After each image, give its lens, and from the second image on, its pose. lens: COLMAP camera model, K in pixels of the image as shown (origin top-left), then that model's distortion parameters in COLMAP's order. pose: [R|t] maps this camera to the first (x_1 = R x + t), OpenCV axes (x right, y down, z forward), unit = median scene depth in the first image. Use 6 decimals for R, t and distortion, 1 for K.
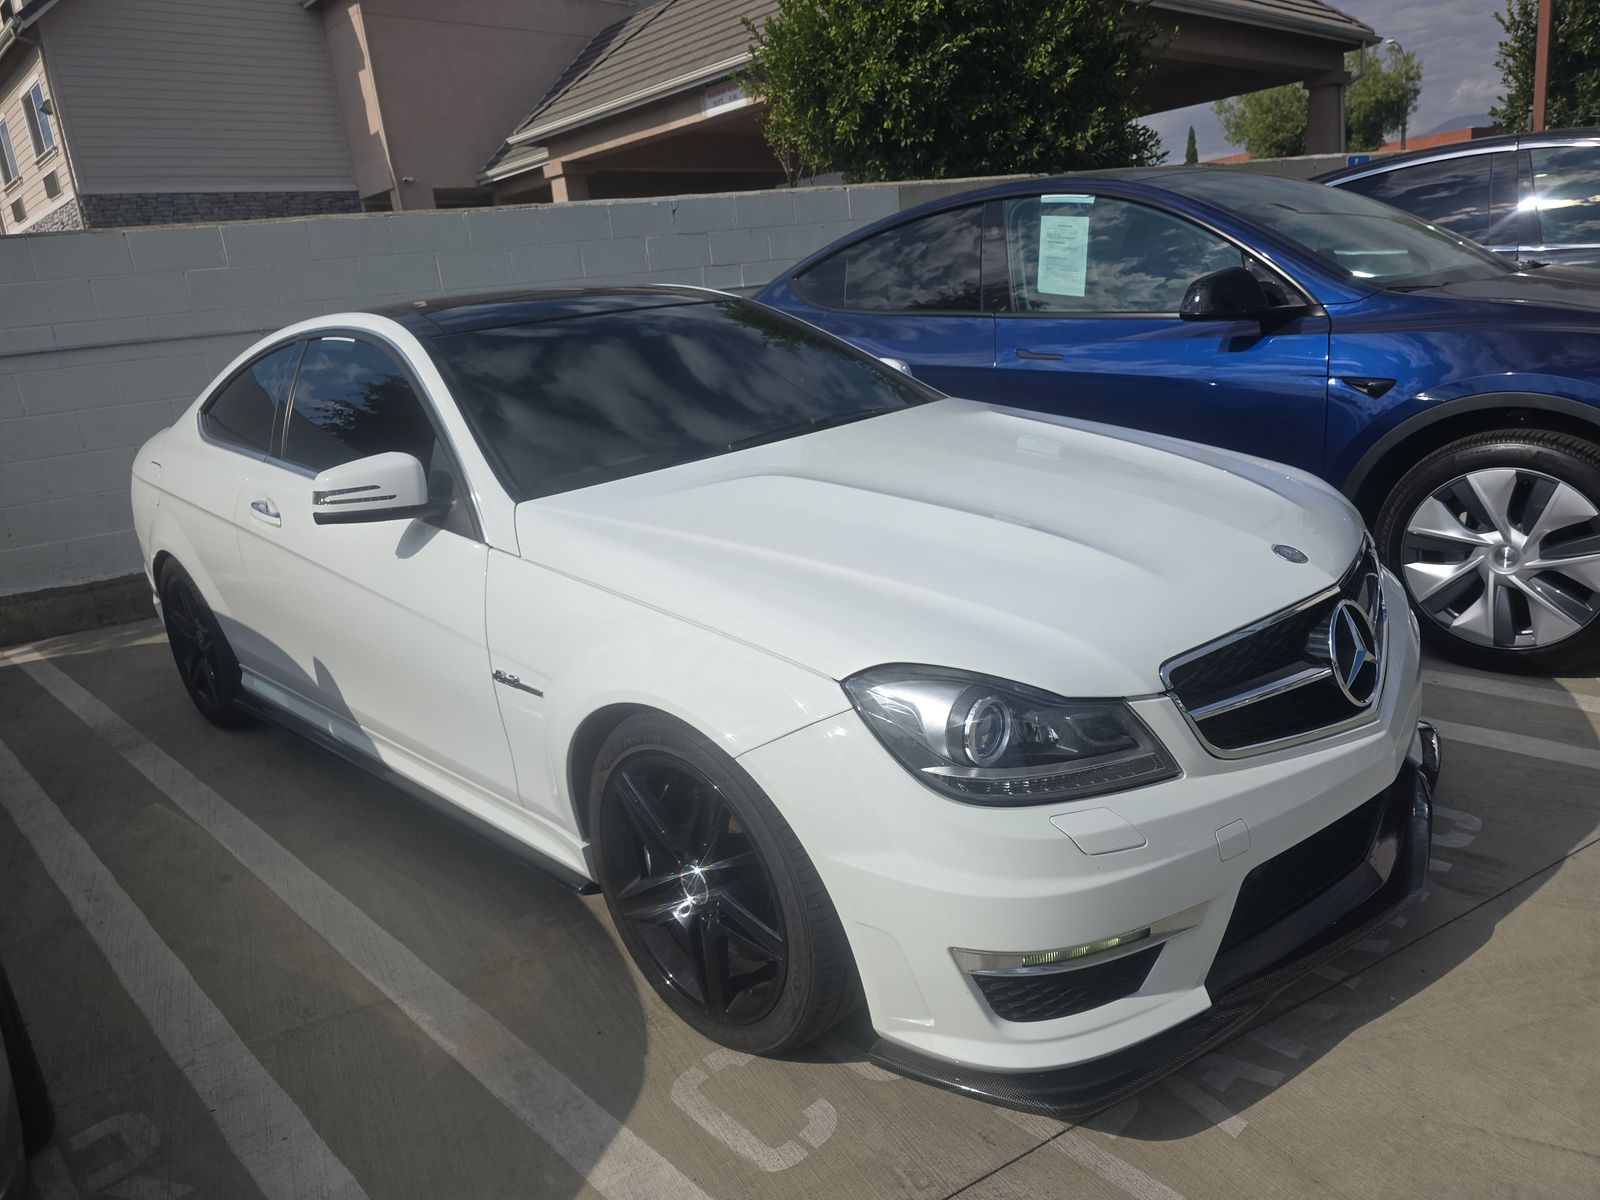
lens RADIAL K [[1112.2, 0, 806.0], [0, 1112.2, 602.8], [0, 0, 1]] dist [0.029868, -0.032944]
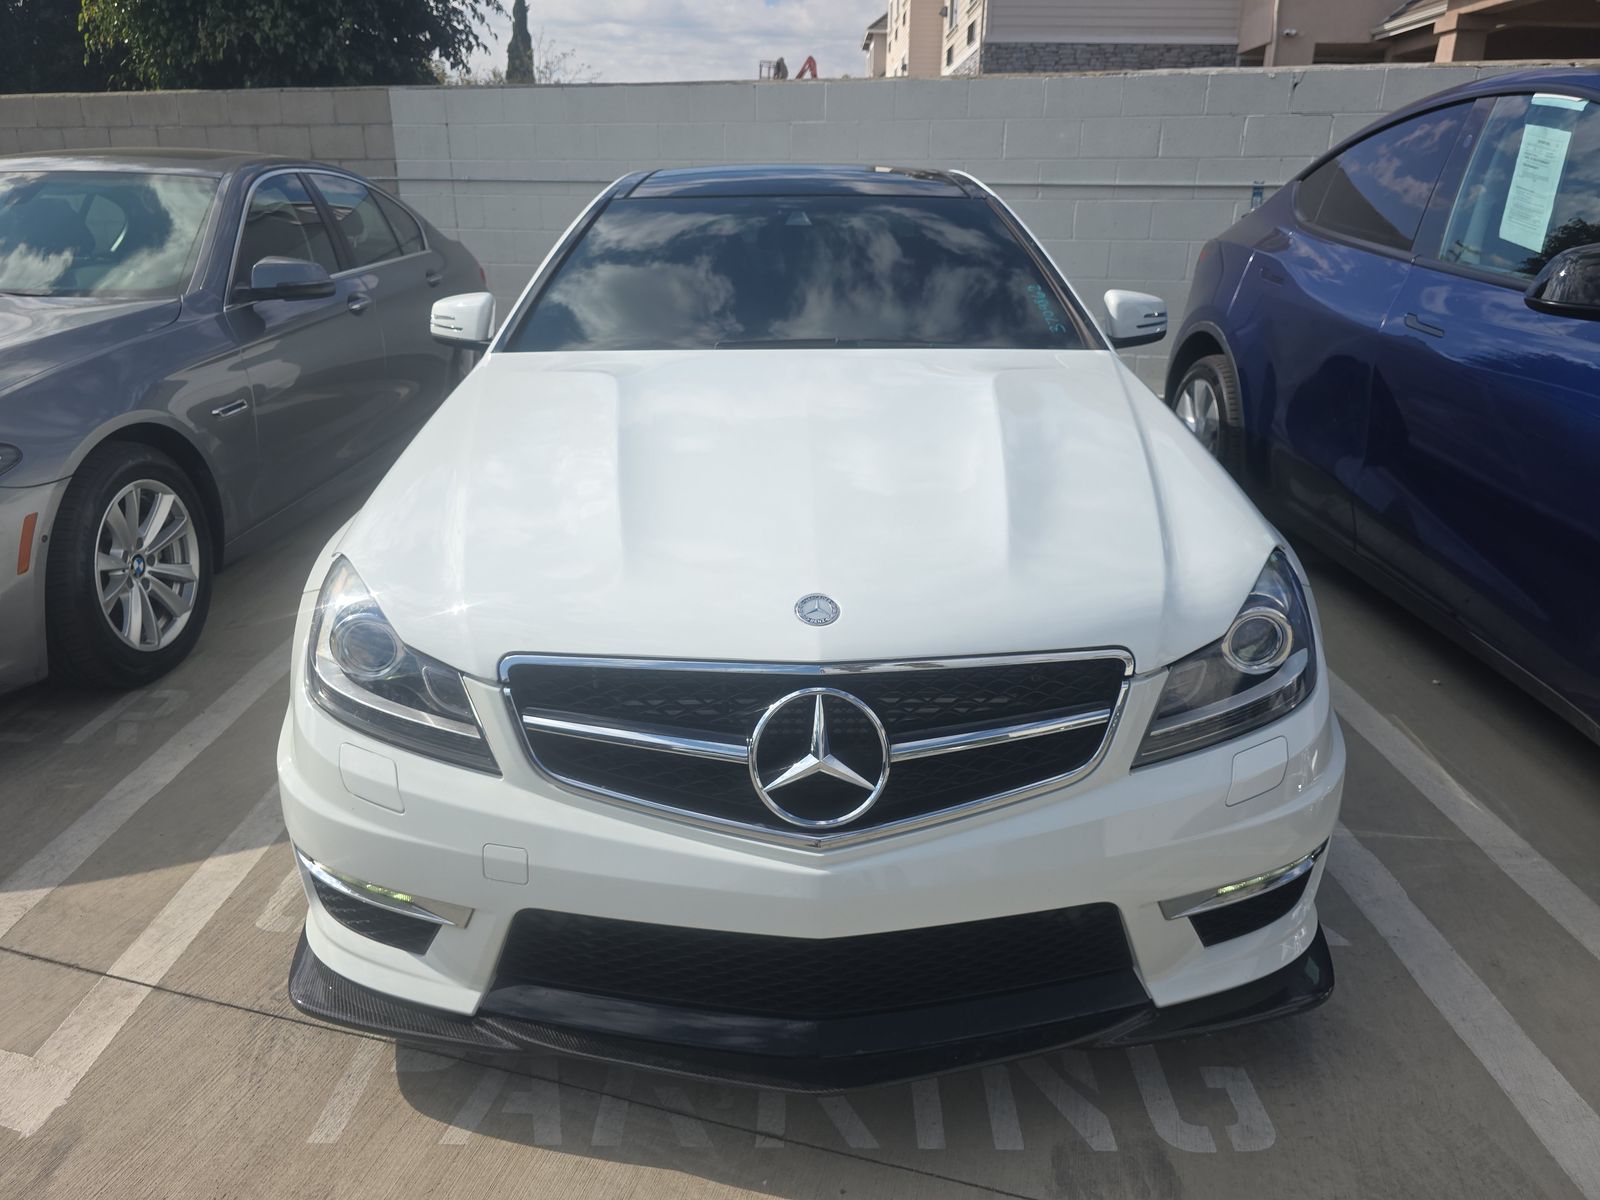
lens RADIAL K [[1112.2, 0, 803.8], [0, 1112.2, 591.8], [0, 0, 1]] dist [0.029868, -0.032944]
pose [[0.697747, 0.333715, -0.633864, 0.116014], [-0.264337, 0.942358, 0.205152, -0.026865], [0.665789, 0.024410, 0.745741, 0.053677]]
